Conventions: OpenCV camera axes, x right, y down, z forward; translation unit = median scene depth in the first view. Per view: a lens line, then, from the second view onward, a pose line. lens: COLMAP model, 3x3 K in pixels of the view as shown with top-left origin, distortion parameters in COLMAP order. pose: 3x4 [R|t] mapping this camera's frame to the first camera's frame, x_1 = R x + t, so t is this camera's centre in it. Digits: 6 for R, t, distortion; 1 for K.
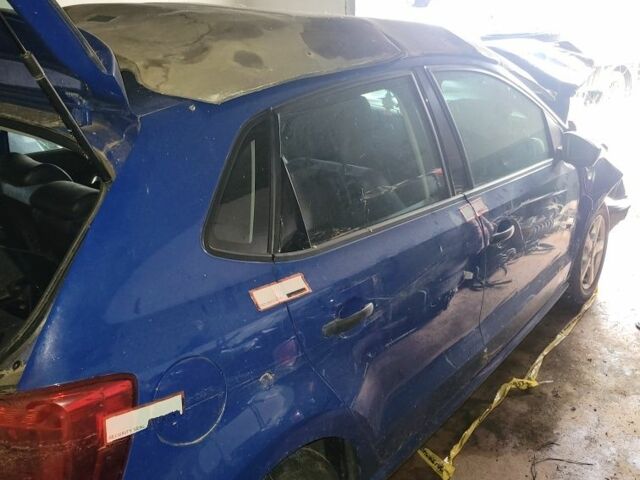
lens RADIAL K [[620.1, 0, 320.0], [0, 620.1, 240.0], [0, 0, 1]] dist [0.005324, -0.006187]
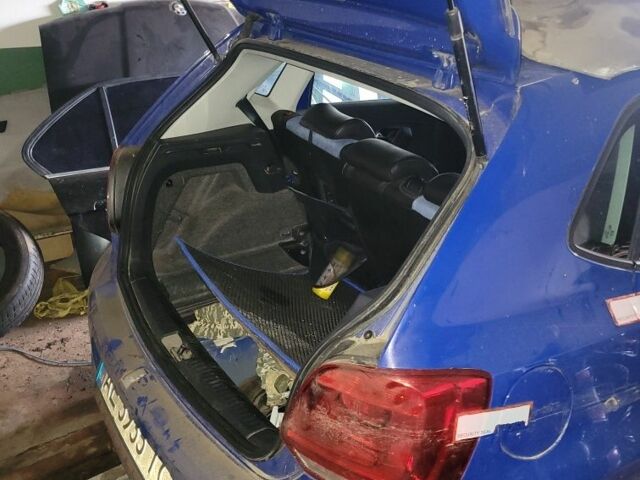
lens RADIAL K [[620.1, 0, 320.0], [0, 620.1, 240.0], [0, 0, 1]] dist [0.005324, -0.006187]
pose [[0.932371, 0.174862, -0.316398, -0.229716], [-0.154744, 0.984042, 0.087841, -0.014813], [0.326709, -0.032940, 0.944551, 0.052927]]
